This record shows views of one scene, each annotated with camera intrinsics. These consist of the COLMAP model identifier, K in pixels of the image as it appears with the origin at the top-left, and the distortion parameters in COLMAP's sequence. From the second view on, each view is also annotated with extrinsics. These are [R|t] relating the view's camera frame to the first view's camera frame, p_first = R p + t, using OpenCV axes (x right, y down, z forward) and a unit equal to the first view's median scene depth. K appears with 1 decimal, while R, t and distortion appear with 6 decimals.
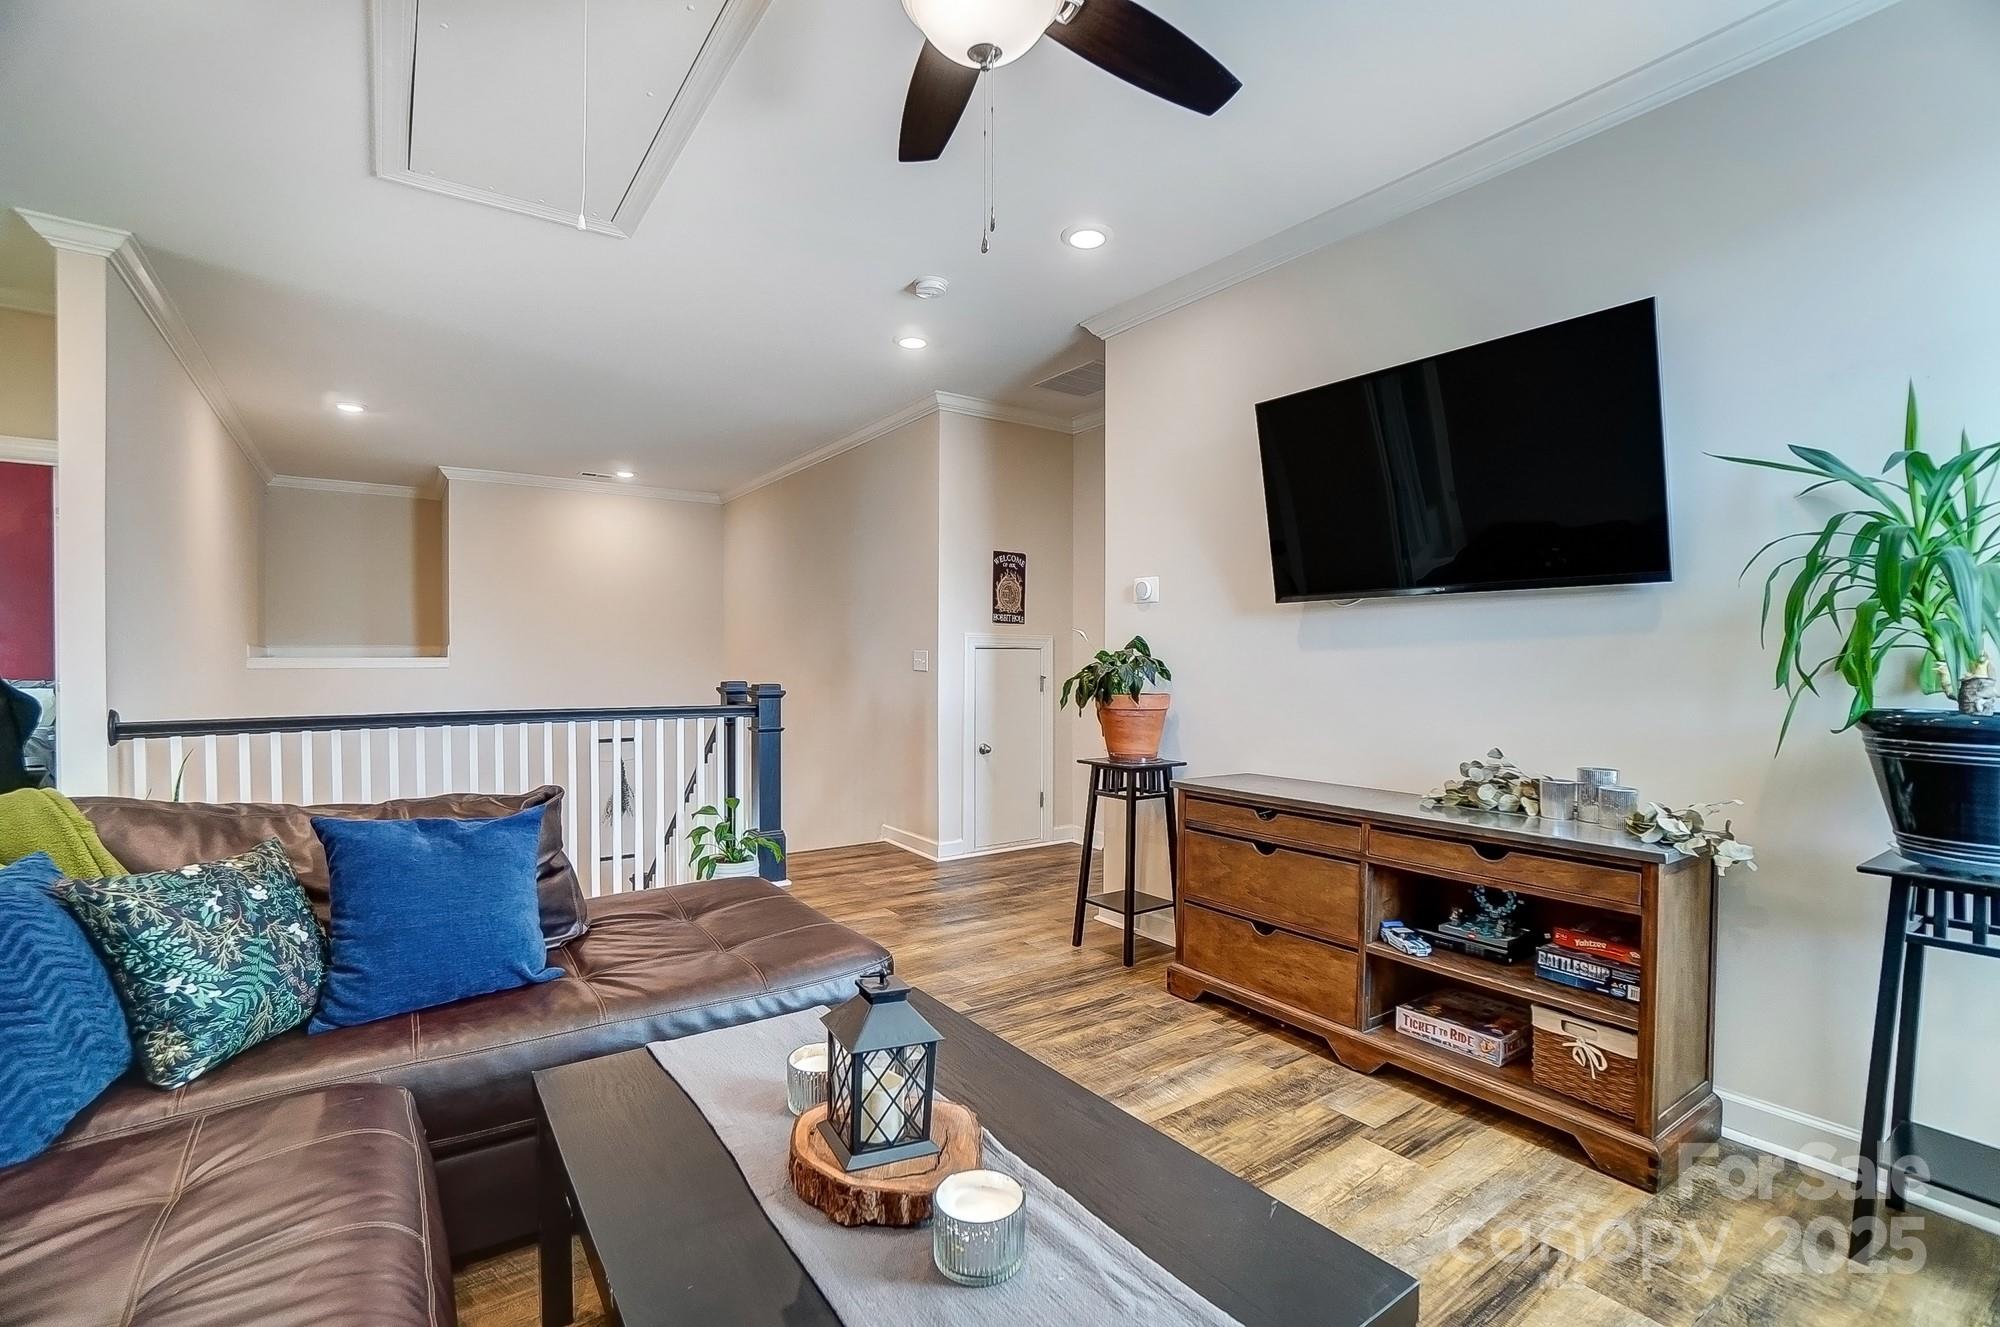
lens RADIAL K [[903.0, 0, 982.2], [0, 903.0, 647.3], [0, 0, 1]] dist [-0.002668, 0.000096]
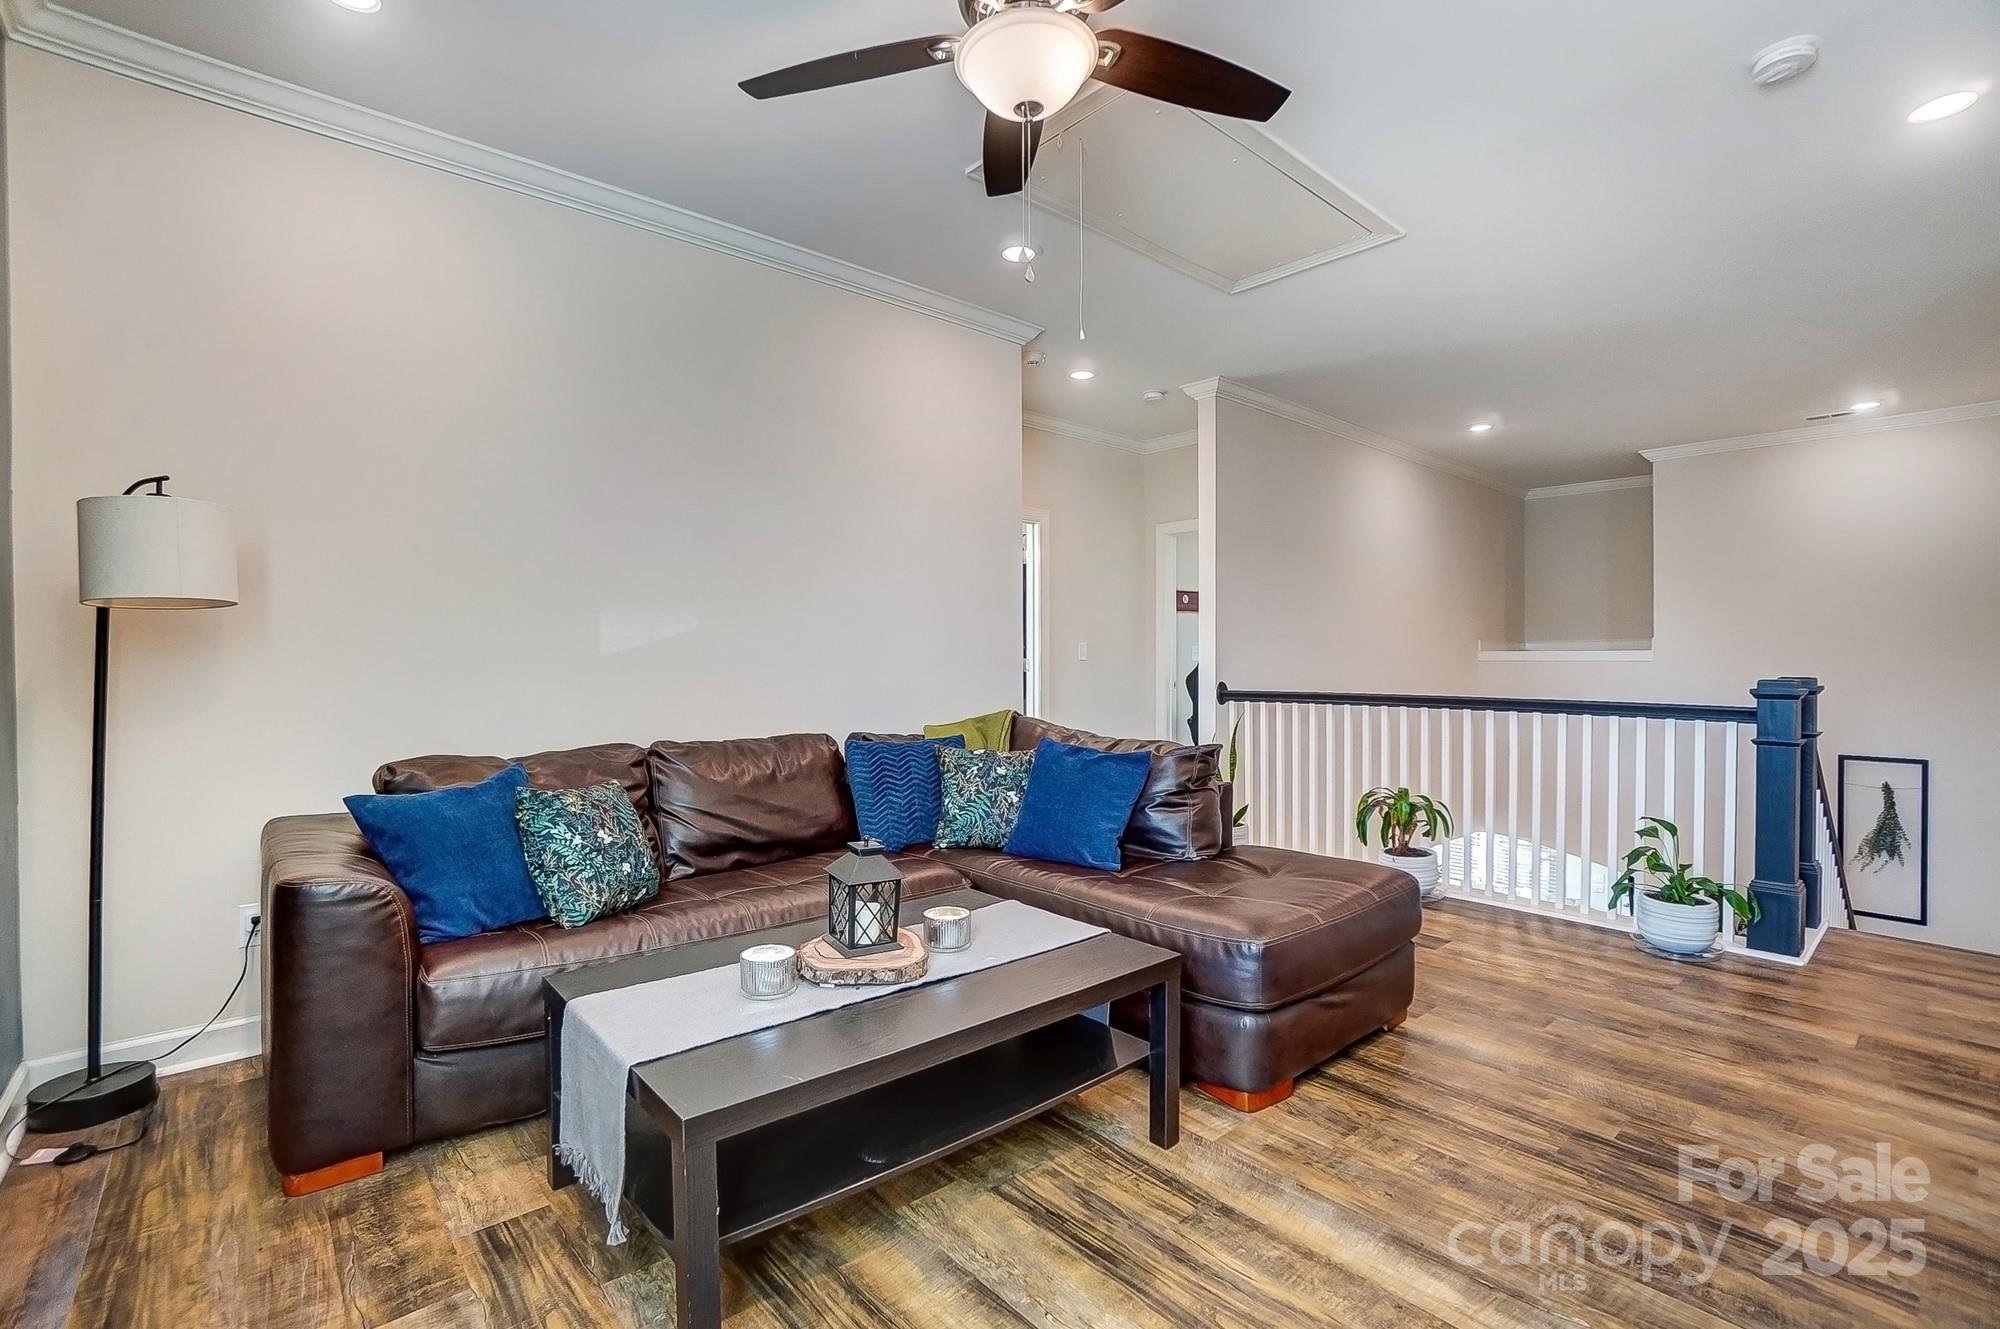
lens RADIAL K [[903.0, 0, 982.2], [0, 903.0, 648.3], [0, 0, 1]] dist [-0.002668, 0.000096]
pose [[0.128472, -0.009082, -0.991672, 0.683586], [0.011232, 0.999907, -0.007702, 0.022913], [0.991650, -0.010148, 0.128562, 0.475748]]
